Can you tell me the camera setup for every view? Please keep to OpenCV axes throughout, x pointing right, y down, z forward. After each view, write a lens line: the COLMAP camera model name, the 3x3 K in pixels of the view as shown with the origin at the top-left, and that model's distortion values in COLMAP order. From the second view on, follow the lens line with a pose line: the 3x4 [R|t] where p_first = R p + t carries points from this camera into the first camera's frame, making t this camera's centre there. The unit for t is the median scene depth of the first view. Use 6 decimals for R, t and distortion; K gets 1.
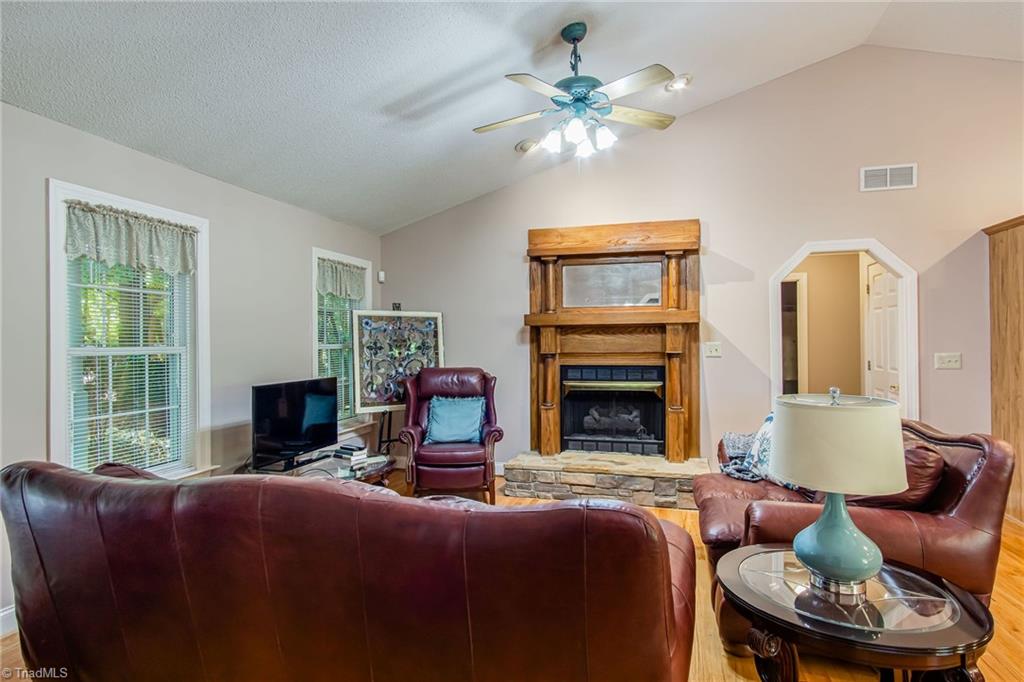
lens RADIAL K [[544.5, 0, 515.5], [0, 544.5, 338.0], [0, 0, 1]] dist [0.007987, 0.002536]
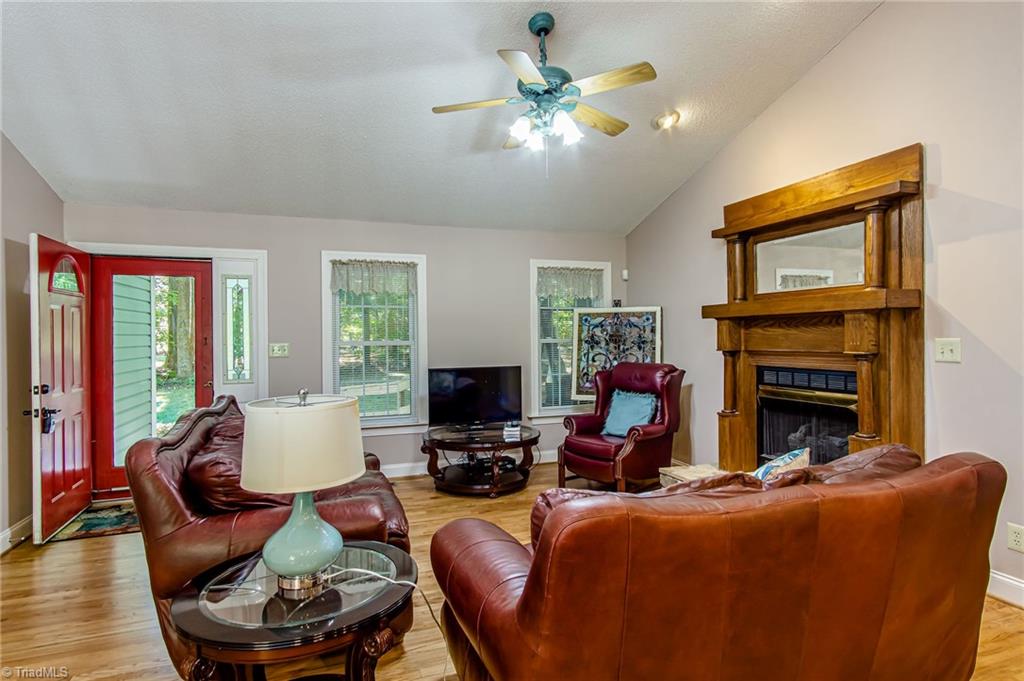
lens RADIAL K [[544.5, 0, 511.8], [0, 544.5, 340.8], [0, 0, 1]] dist [0.007987, 0.002536]
pose [[0.580750, 0.007095, -0.814051, 0.548656], [0.008485, 0.999855, 0.014769, -0.002406], [0.814037, -0.015484, 0.580606, 0.232162]]
